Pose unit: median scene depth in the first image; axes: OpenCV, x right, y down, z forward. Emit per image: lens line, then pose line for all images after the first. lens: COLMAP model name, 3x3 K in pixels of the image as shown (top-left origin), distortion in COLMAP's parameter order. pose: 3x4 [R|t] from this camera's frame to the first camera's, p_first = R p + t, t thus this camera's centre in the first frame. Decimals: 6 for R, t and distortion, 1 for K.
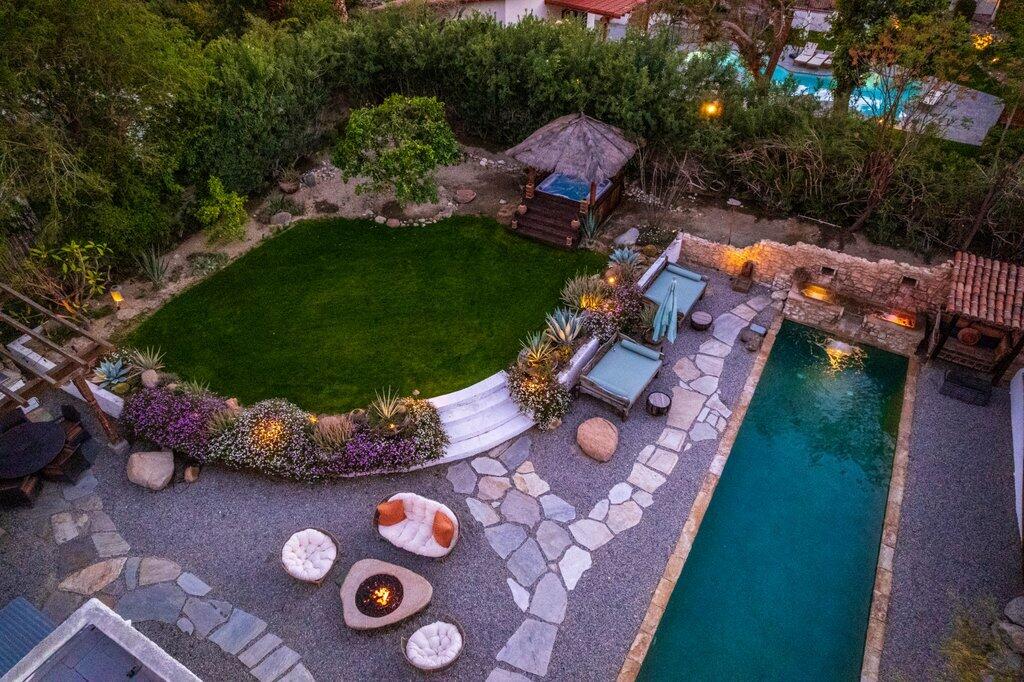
lens RADIAL K [[656.1, 0, 512.0], [0, 656.1, 341.0], [0, 0, 1]] dist [-0.062939, 0.048773]
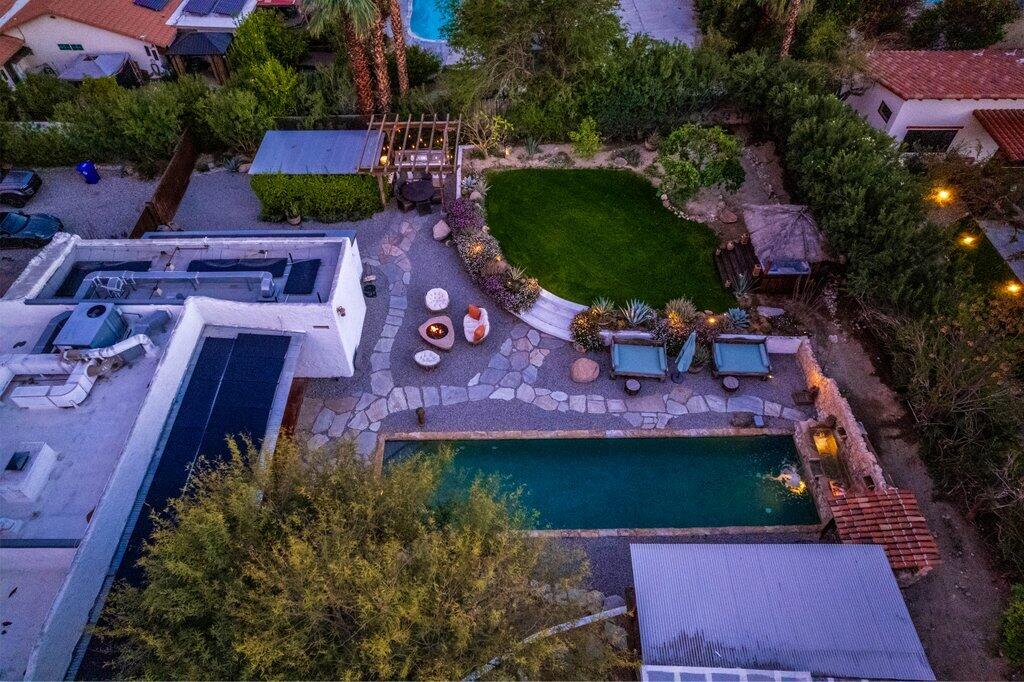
lens RADIAL K [[656.1, 0, 512.0], [0, 656.1, 341.0], [0, 0, 1]] dist [-0.062939, 0.048773]
pose [[0.509926, 0.650412, -0.562974, 0.897991], [-0.562852, 0.747188, 0.353421, -0.376099], [0.650517, 0.136653, 0.747096, -0.342569]]
